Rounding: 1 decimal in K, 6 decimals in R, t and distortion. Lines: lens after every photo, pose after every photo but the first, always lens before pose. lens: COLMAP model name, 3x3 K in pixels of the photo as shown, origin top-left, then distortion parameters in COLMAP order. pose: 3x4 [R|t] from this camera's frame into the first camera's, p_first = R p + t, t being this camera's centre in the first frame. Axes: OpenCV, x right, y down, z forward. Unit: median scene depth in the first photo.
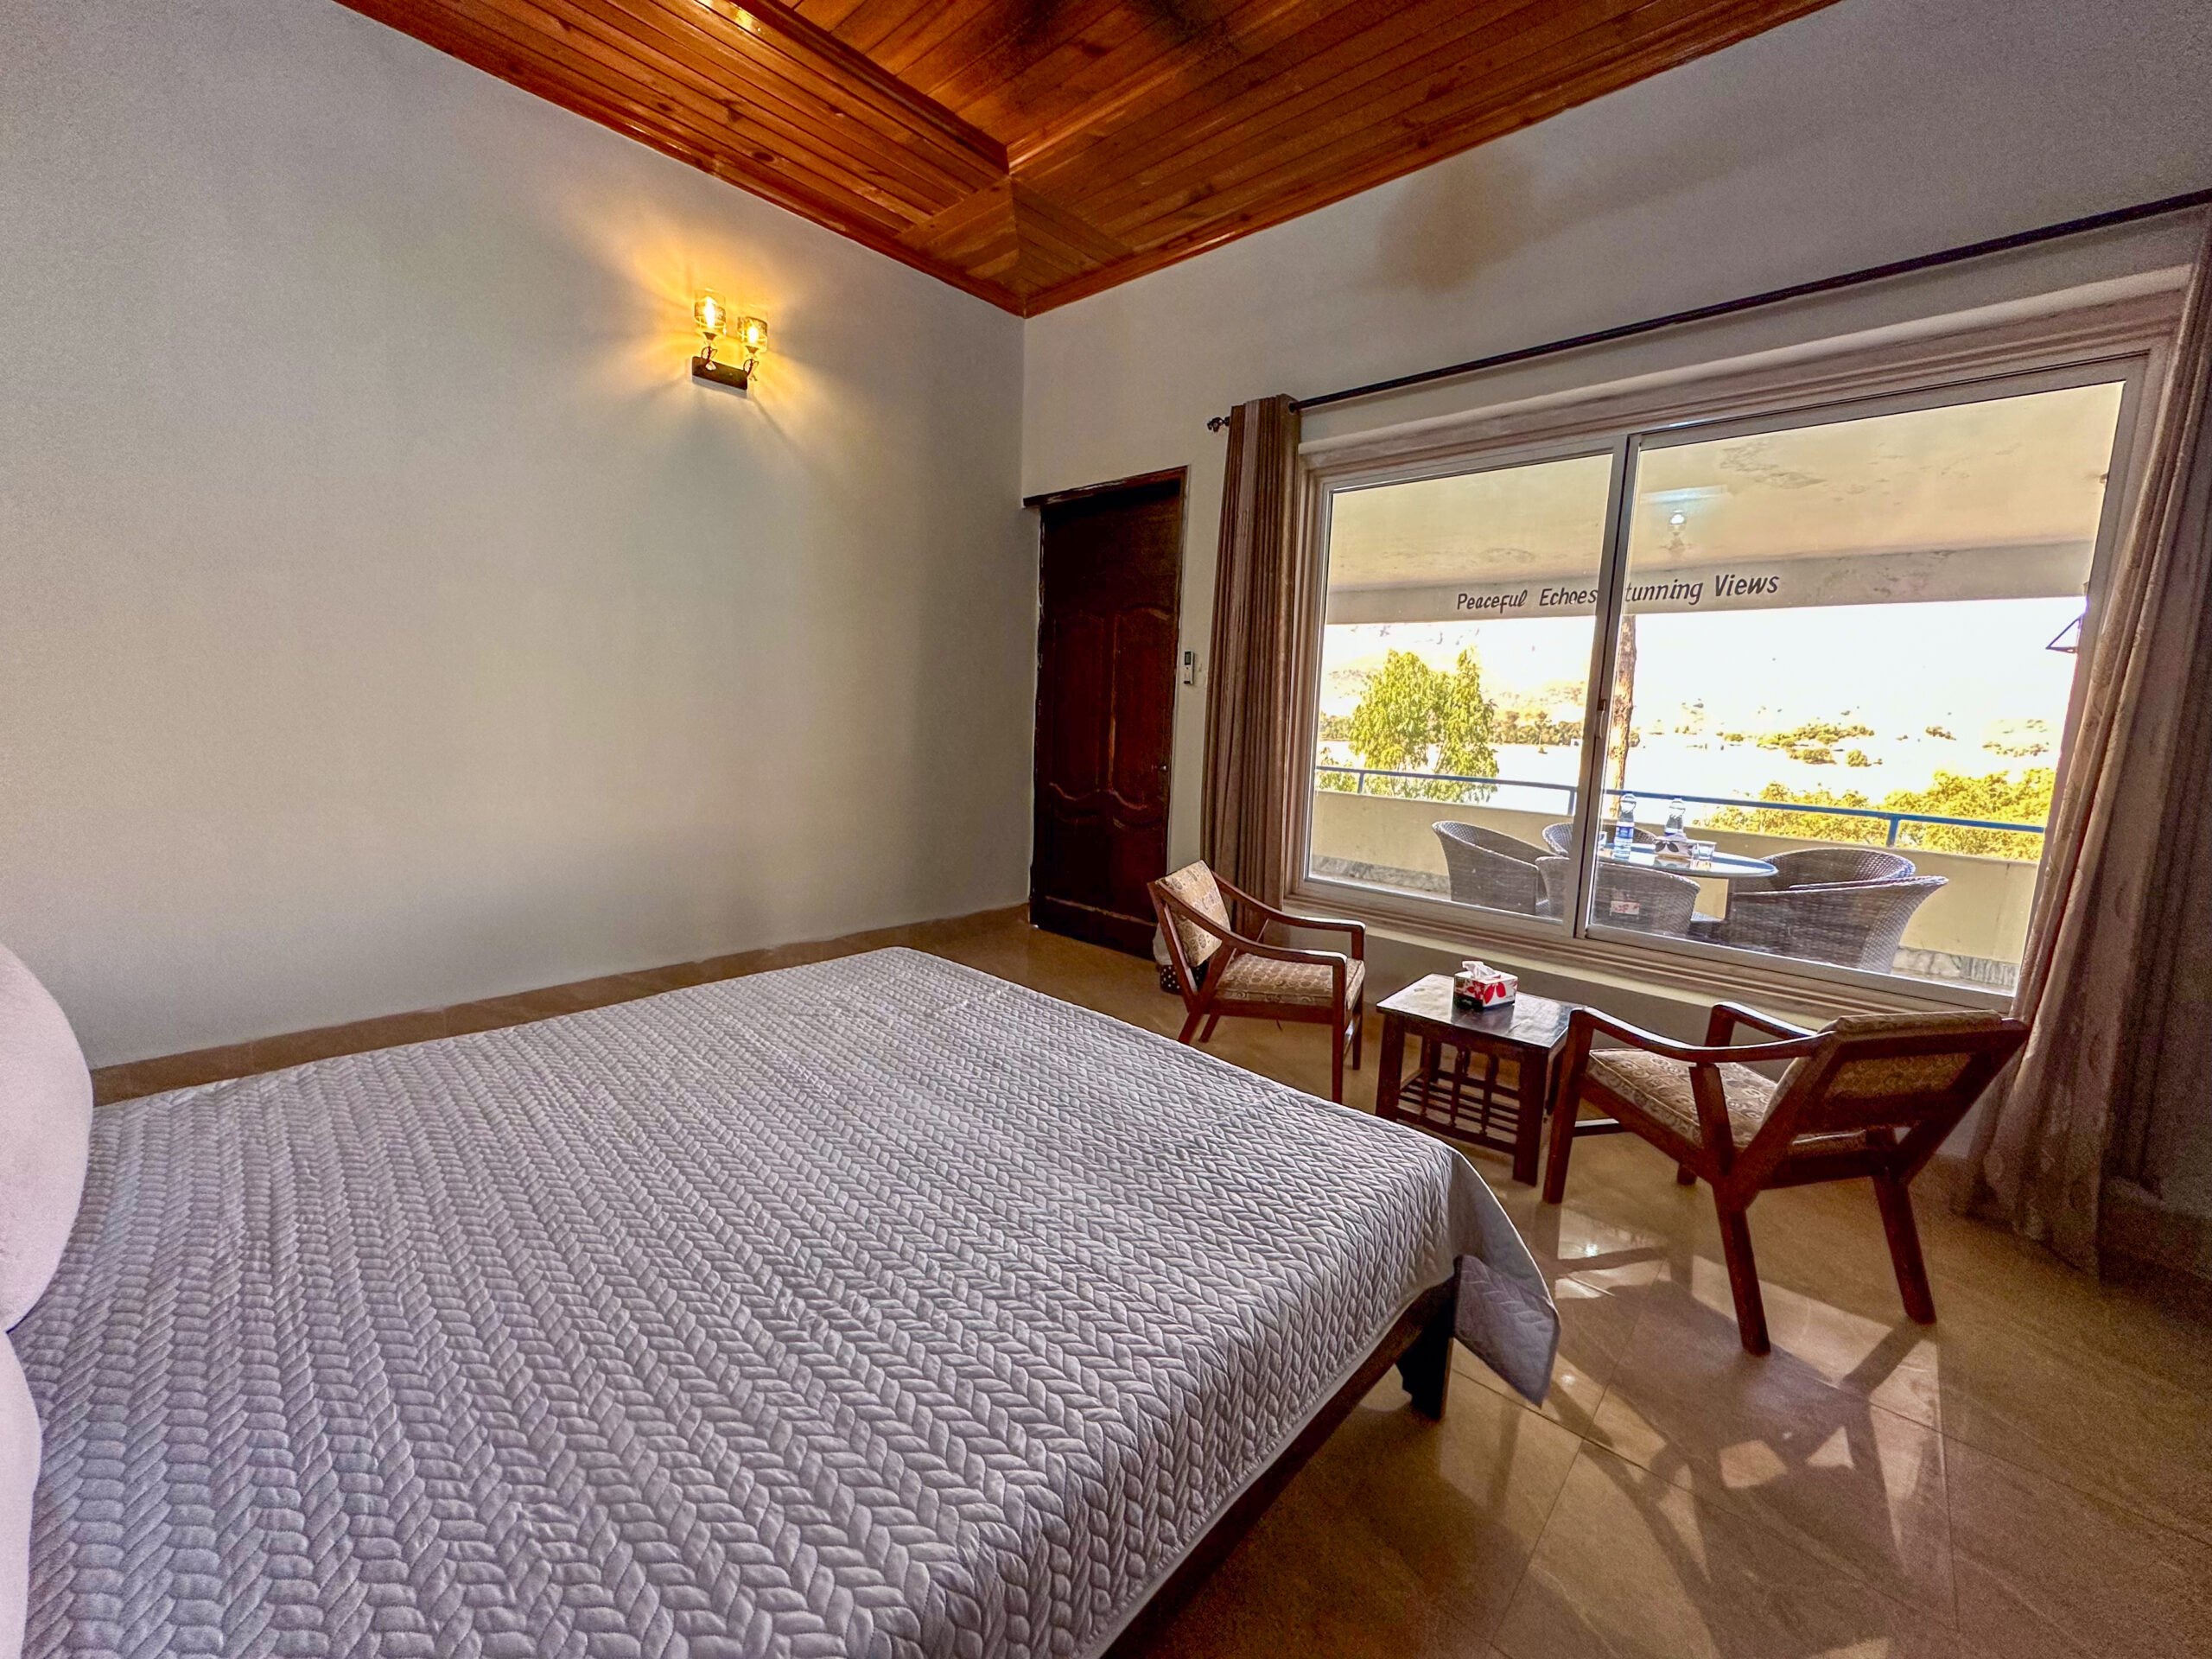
lens RADIAL K [[883.0, 0, 1103.6], [0, 883.0, 833.6], [0, 0, 1]] dist [-0.002492, 0.000701]
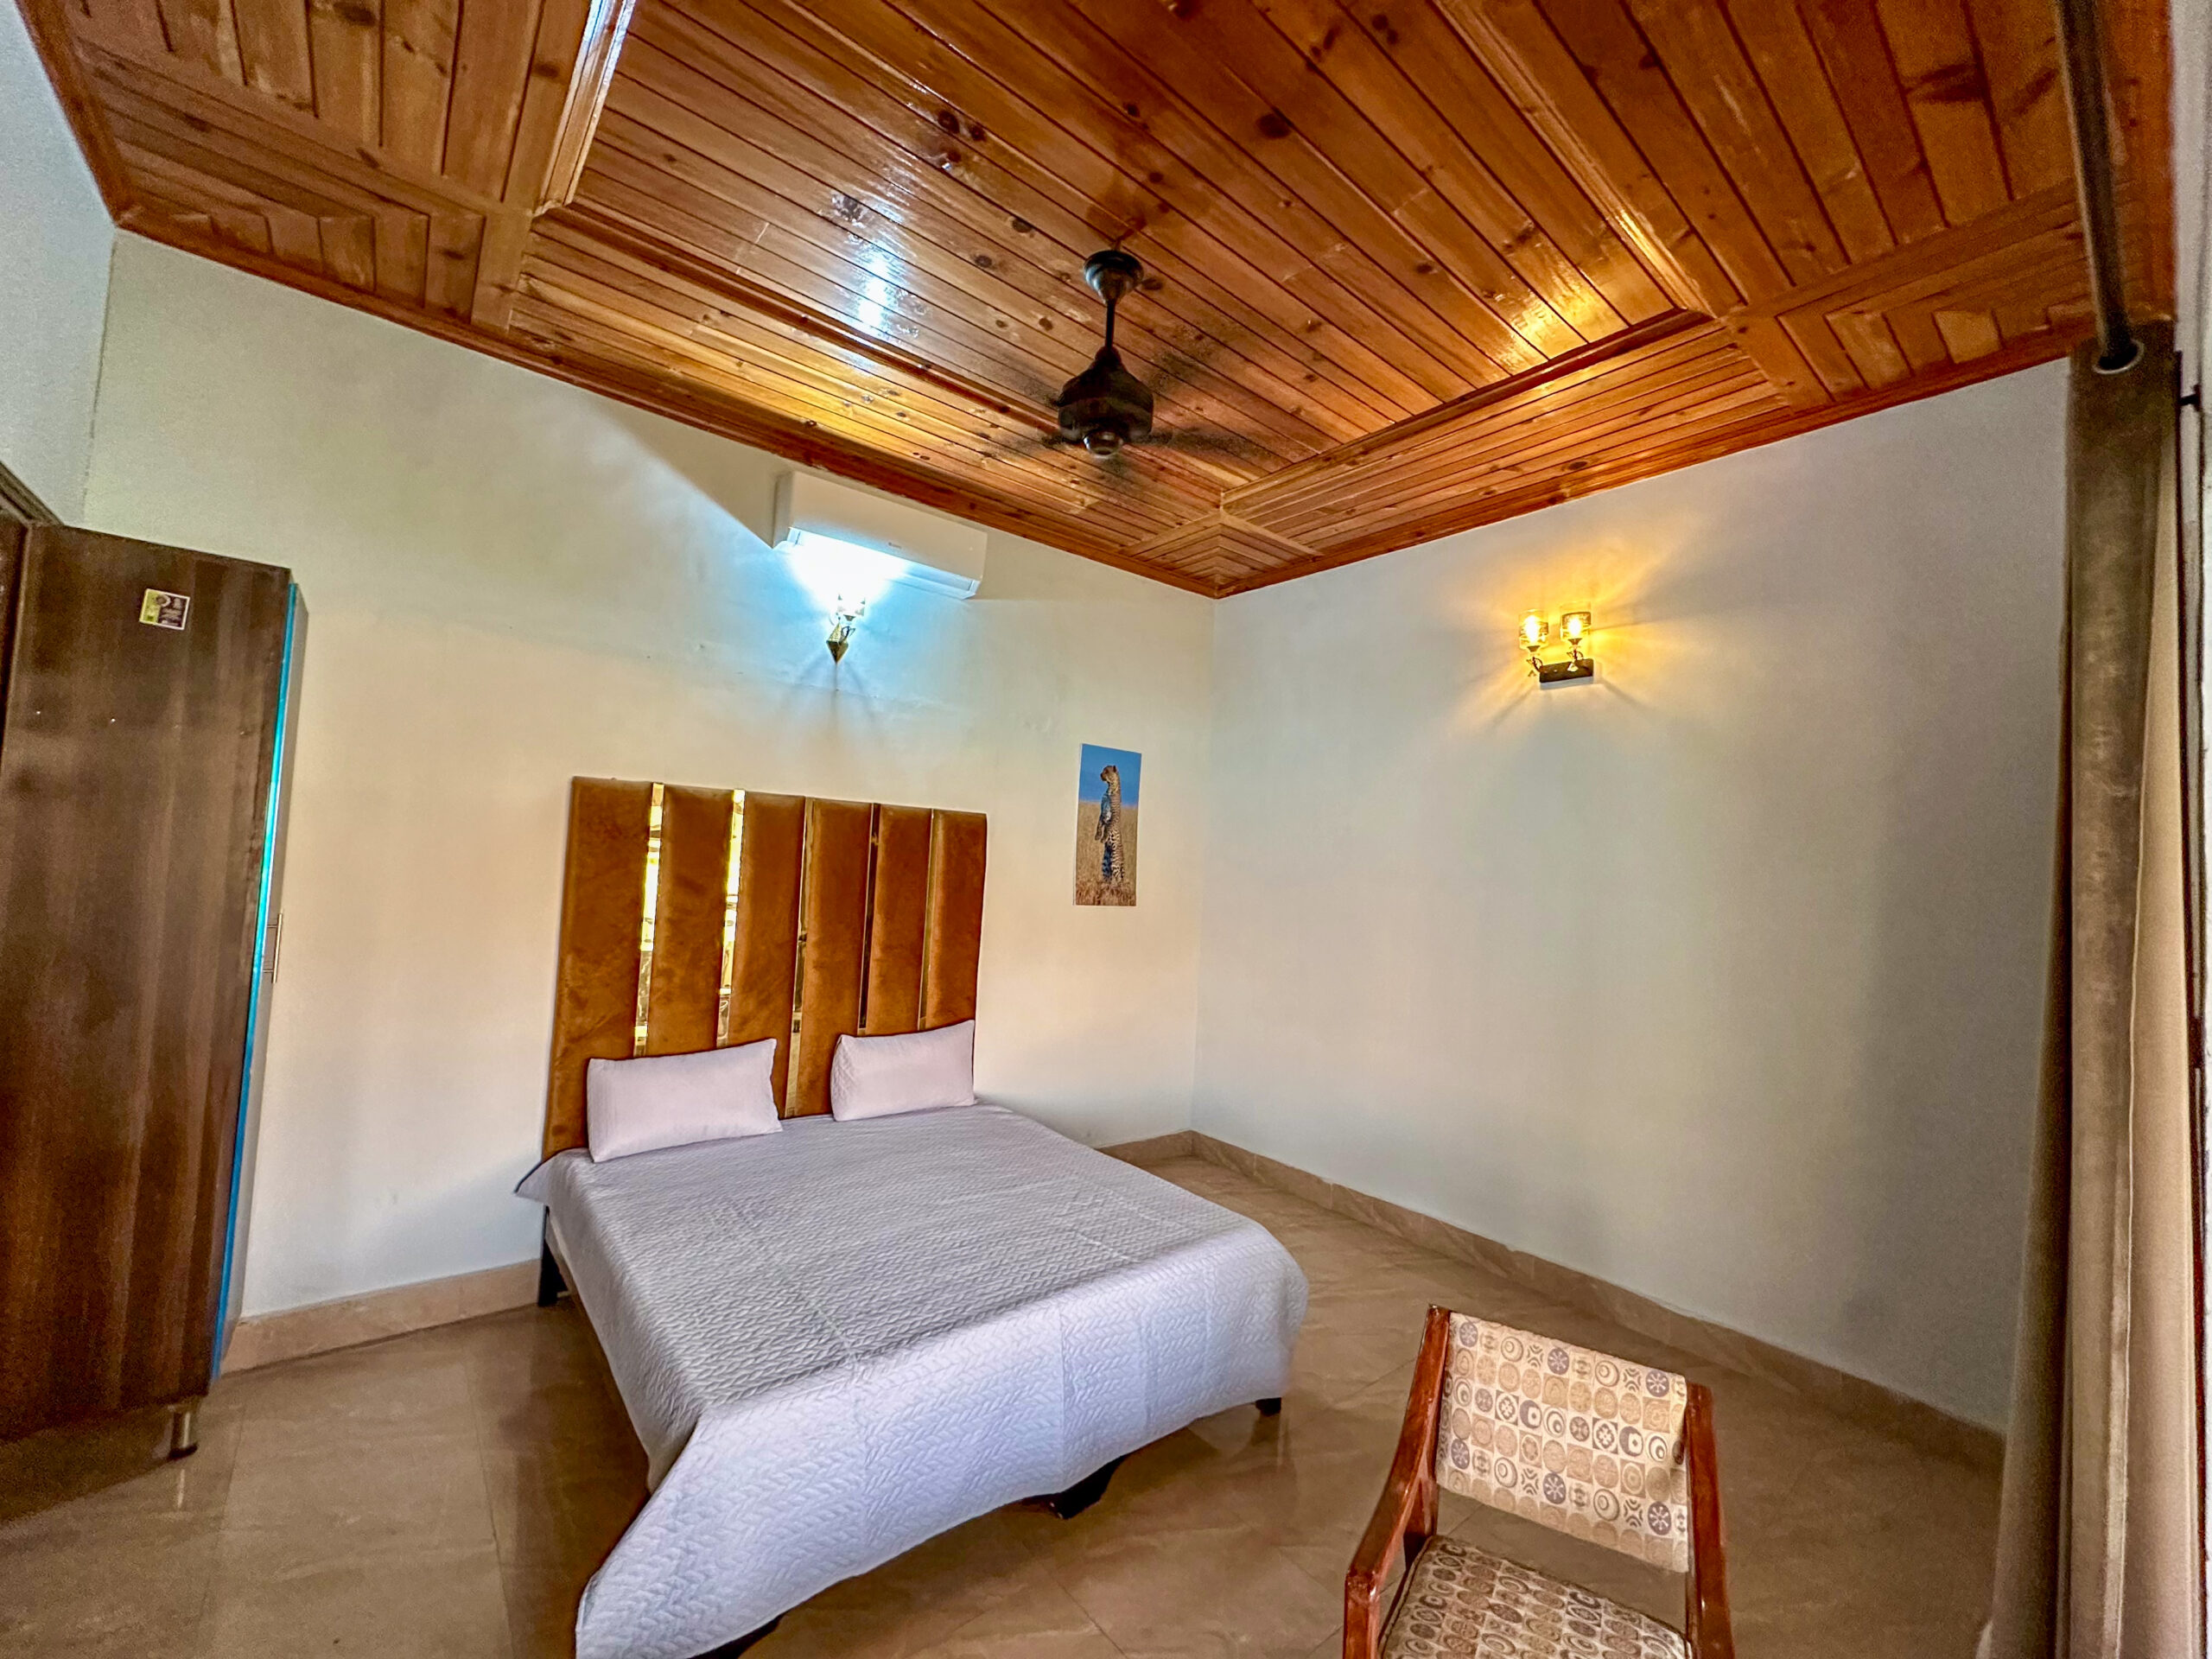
lens RADIAL K [[883.0, 0, 1103.1], [0, 883.0, 840.2], [0, 0, 1]] dist [-0.002492, 0.000701]
pose [[-0.141177, -0.083591, -0.986449, 0.652901], [-0.190733, 0.980058, -0.055752, -0.168796], [0.971437, 0.180277, -0.154305, 0.677373]]
